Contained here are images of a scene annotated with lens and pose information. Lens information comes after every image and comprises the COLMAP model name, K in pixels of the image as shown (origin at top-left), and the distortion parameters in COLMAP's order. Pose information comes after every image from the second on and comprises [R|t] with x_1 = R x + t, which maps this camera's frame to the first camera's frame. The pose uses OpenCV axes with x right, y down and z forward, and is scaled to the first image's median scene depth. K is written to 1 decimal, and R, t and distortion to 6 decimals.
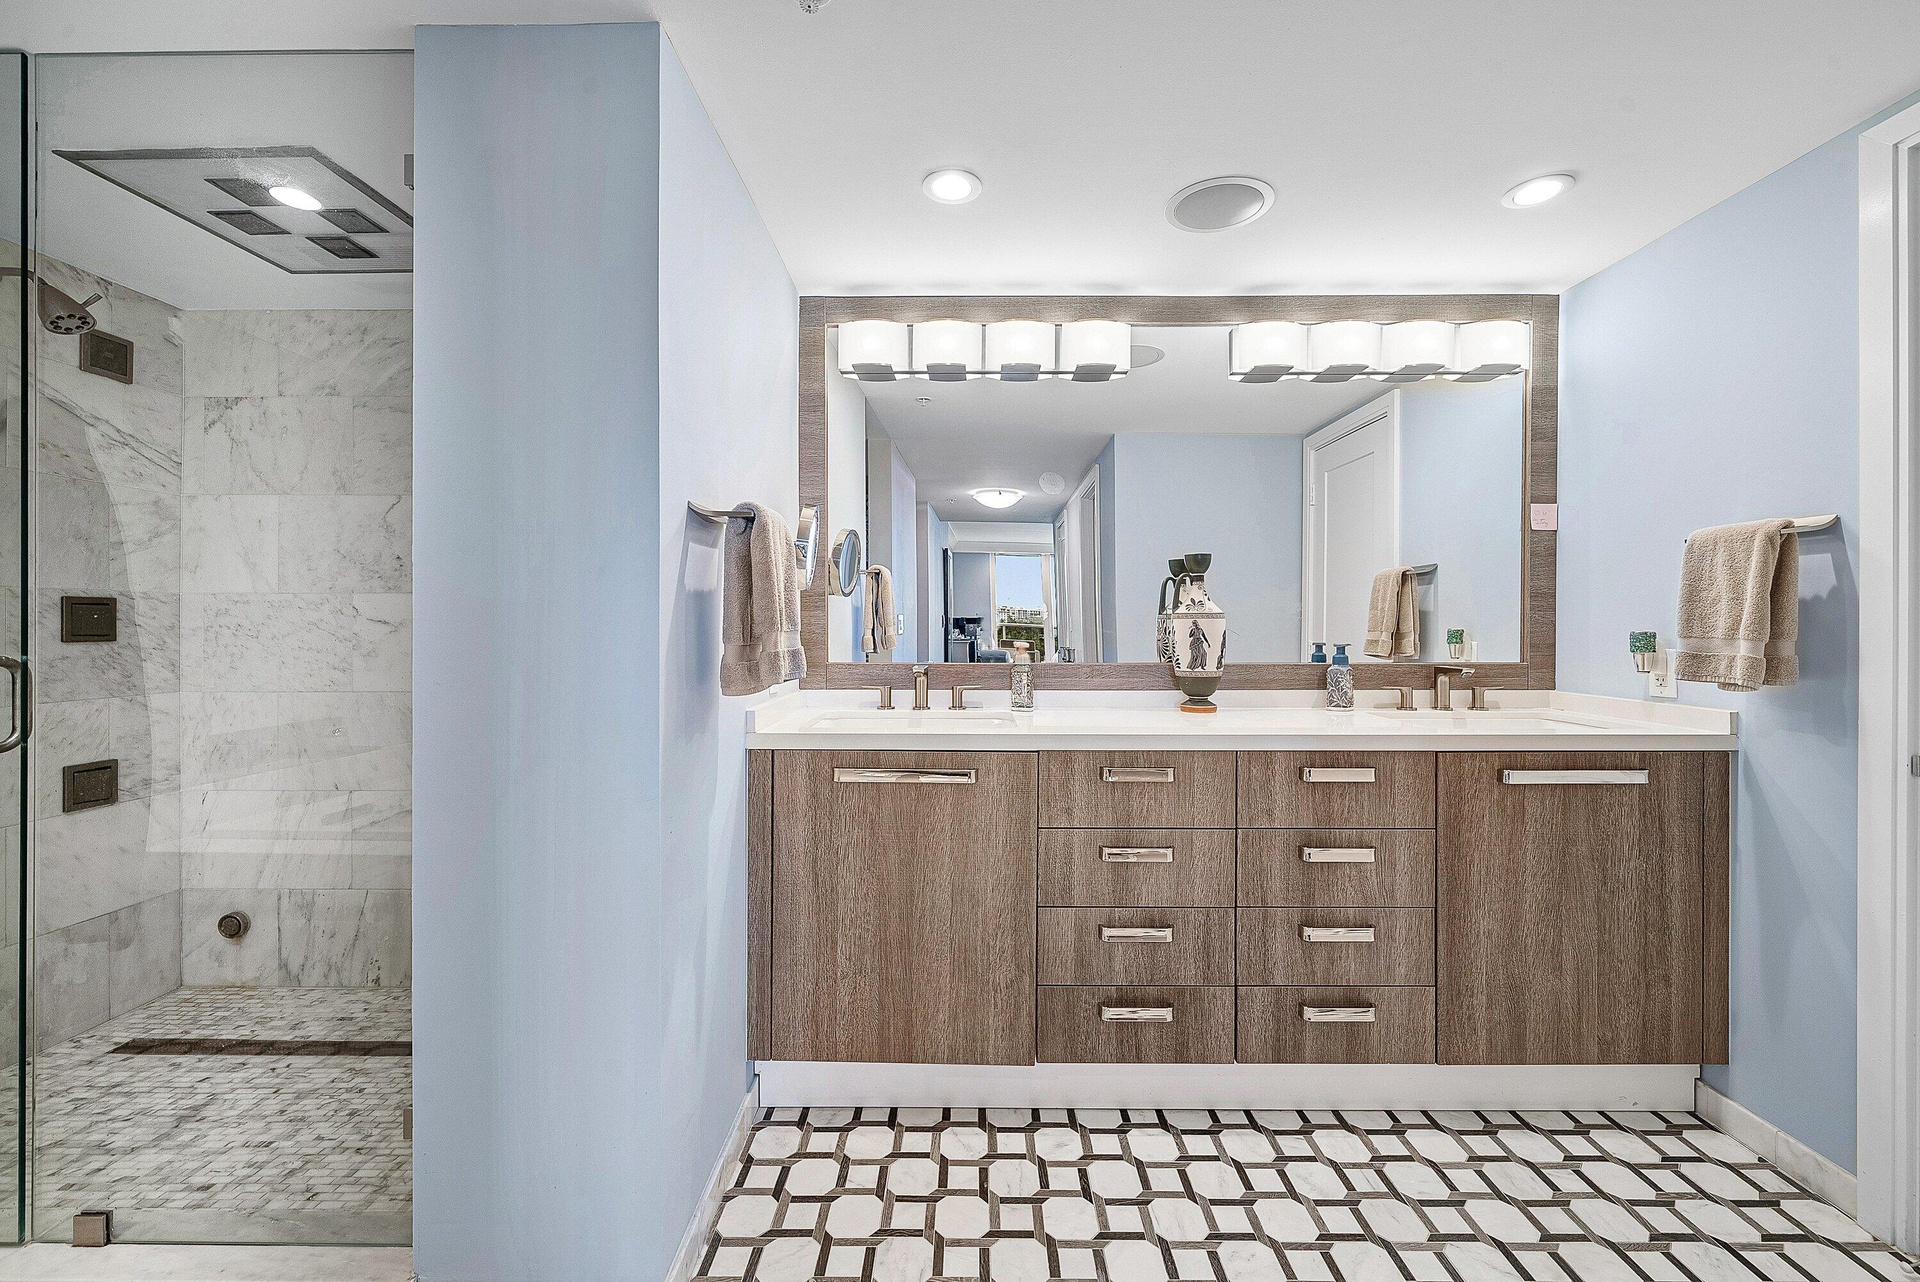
lens RADIAL K [[782.2, 0, 950.1], [0, 782.2, 633.0], [0, 0, 1]] dist [0.002840, -0.000062]
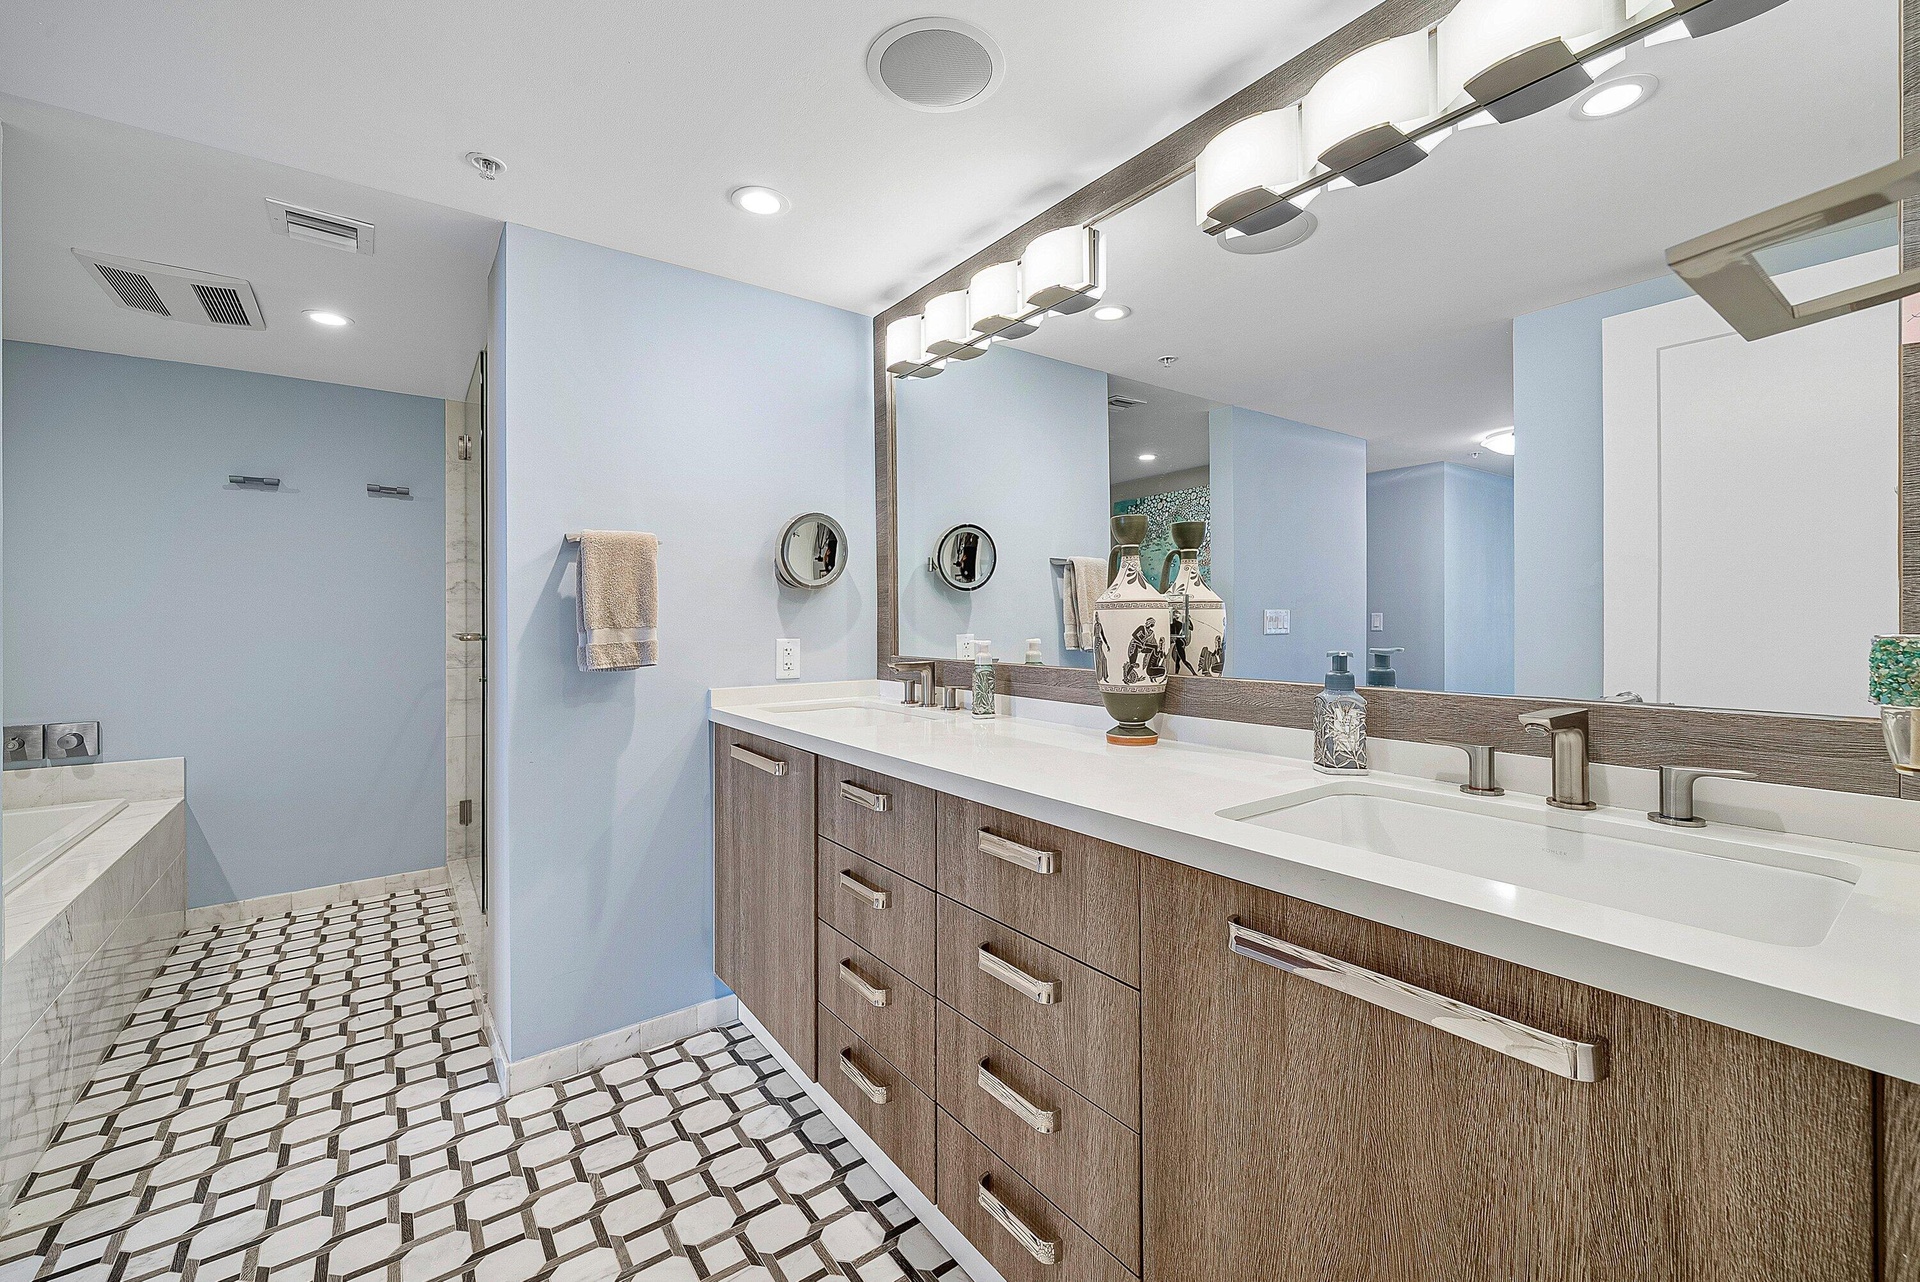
lens RADIAL K [[782.2, 0, 947.9], [0, 782.2, 629.1], [0, 0, 1]] dist [0.002840, -0.000062]
pose [[0.599942, 0.005141, -0.800027, 0.969929], [-0.003447, 0.999987, 0.003841, -0.004067], [0.800036, 0.000453, 0.599951, 0.561852]]
